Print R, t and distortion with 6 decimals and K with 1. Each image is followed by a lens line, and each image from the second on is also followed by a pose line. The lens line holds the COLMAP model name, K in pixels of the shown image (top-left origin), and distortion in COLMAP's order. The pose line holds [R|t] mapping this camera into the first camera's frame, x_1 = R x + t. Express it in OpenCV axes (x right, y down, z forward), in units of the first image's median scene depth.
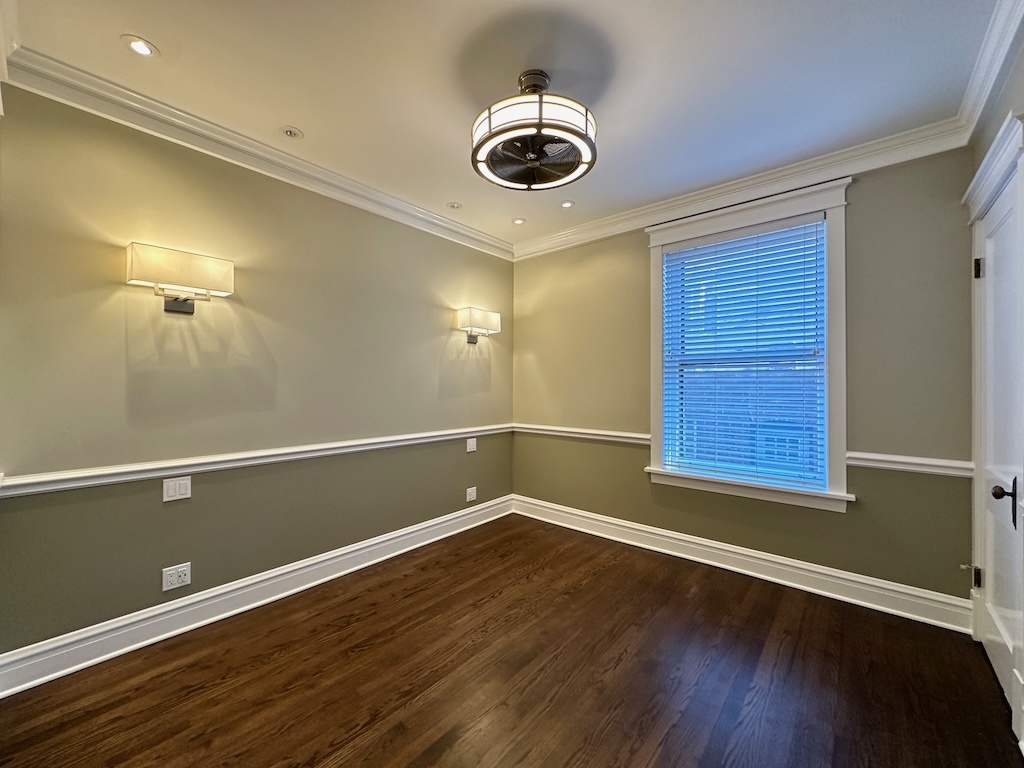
lens RADIAL K [[408.6, 0, 509.8], [0, 408.6, 383.2], [0, 0, 1]] dist [-0.001998, -0.000518]
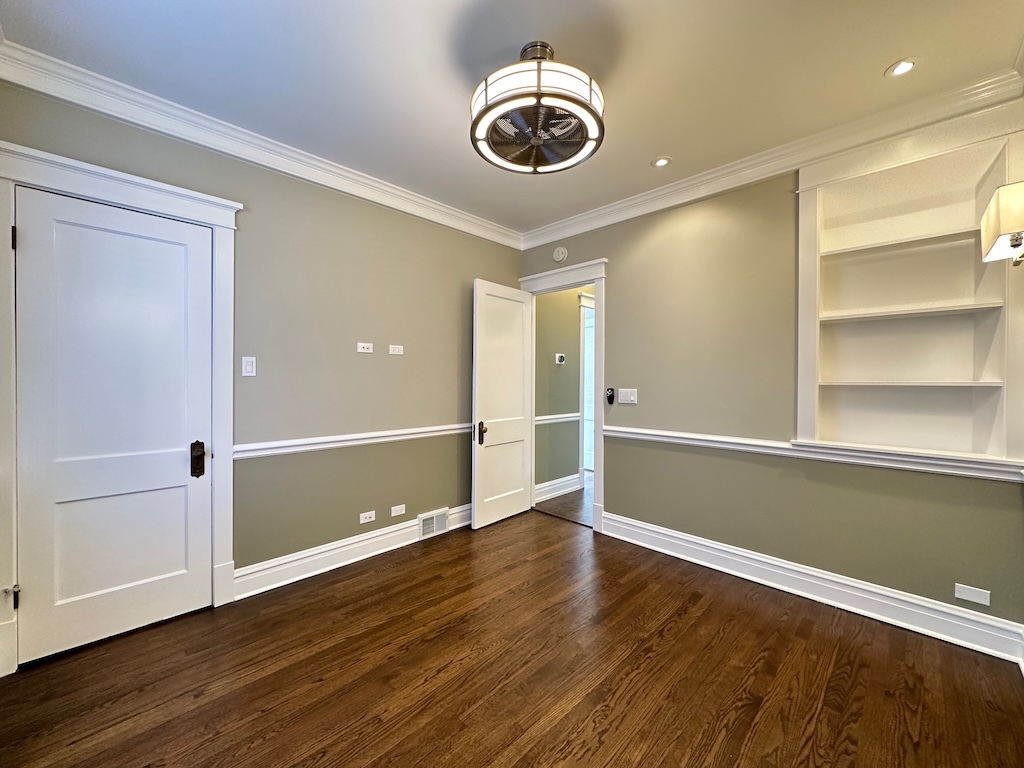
lens RADIAL K [[408.6, 0, 509.5], [0, 408.6, 383.1], [0, 0, 1]] dist [-0.001998, -0.000518]
pose [[-0.997527, -0.006128, 0.070019, 0.037874], [-0.005853, 0.999974, 0.004134, 0.010498], [-0.070042, 0.003714, -0.997537, 1.470056]]
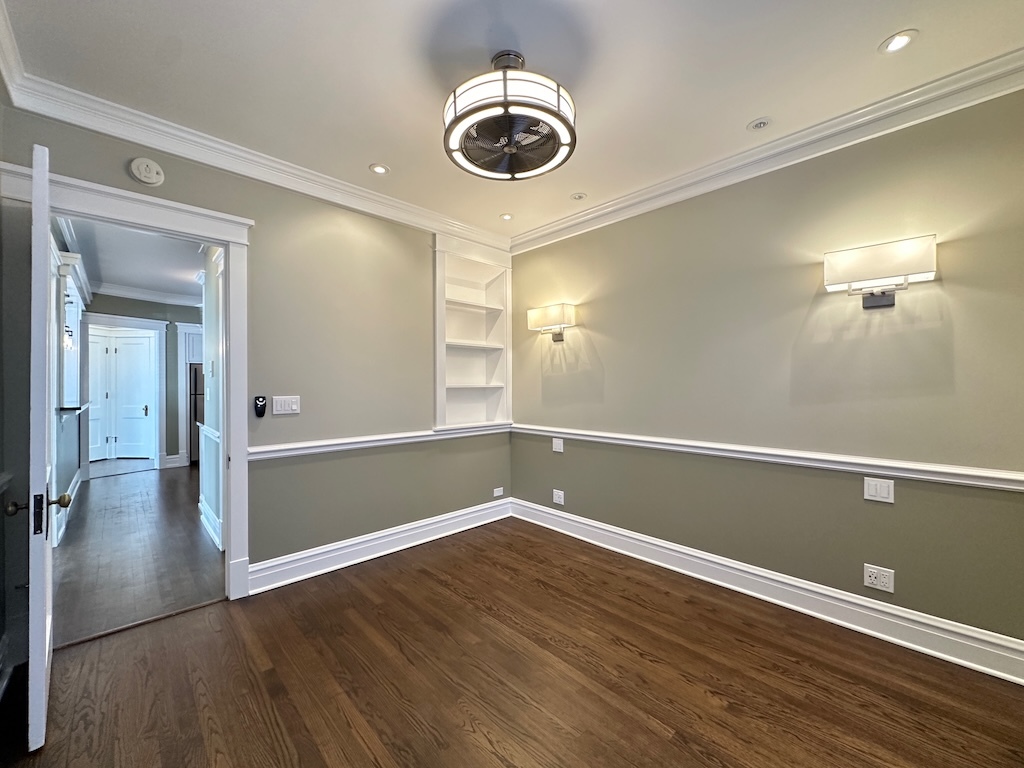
lens RADIAL K [[408.6, 0, 514.5], [0, 408.6, 383.4], [0, 0, 1]] dist [-0.001998, -0.000518]
pose [[-0.088029, -0.002666, -0.996114, 0.755329], [0.005990, 0.999977, -0.003205, 0.005871], [0.996100, -0.006249, -0.088011, 0.825127]]
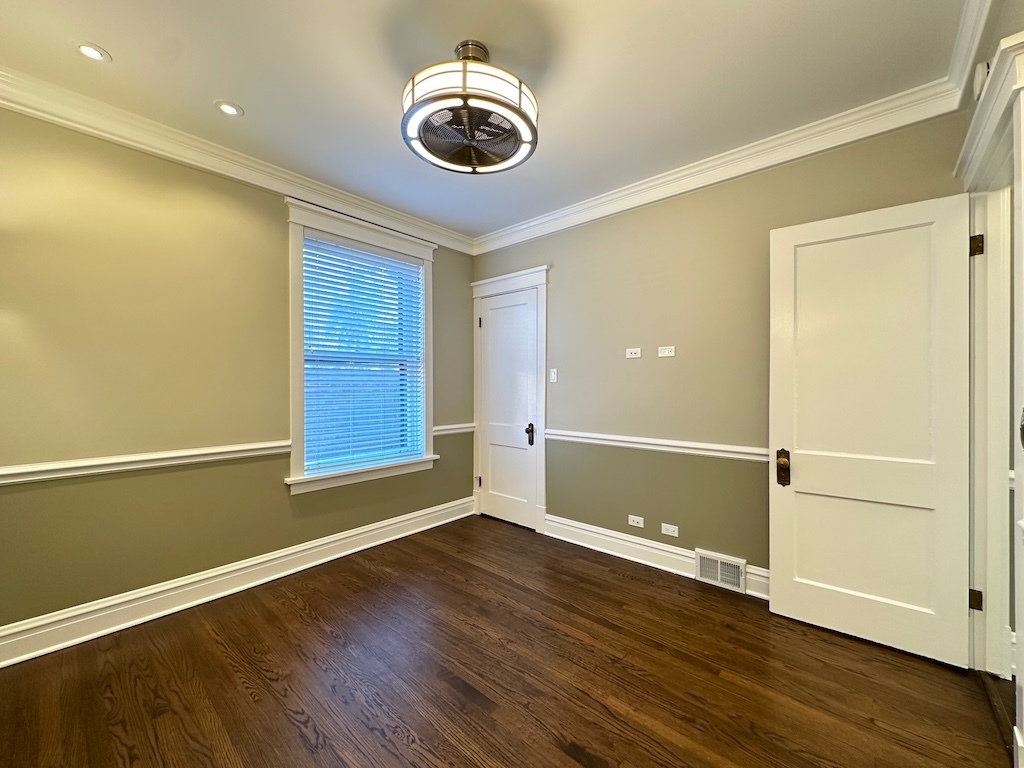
lens RADIAL K [[408.6, 0, 514.0], [0, 408.6, 382.8], [0, 0, 1]] dist [-0.001998, -0.000518]
pose [[0.009362, 0.000547, 0.999956, -0.656458], [-0.004168, 0.999991, -0.000508, 0.005198], [-0.999947, -0.004163, 0.009364, 0.674670]]
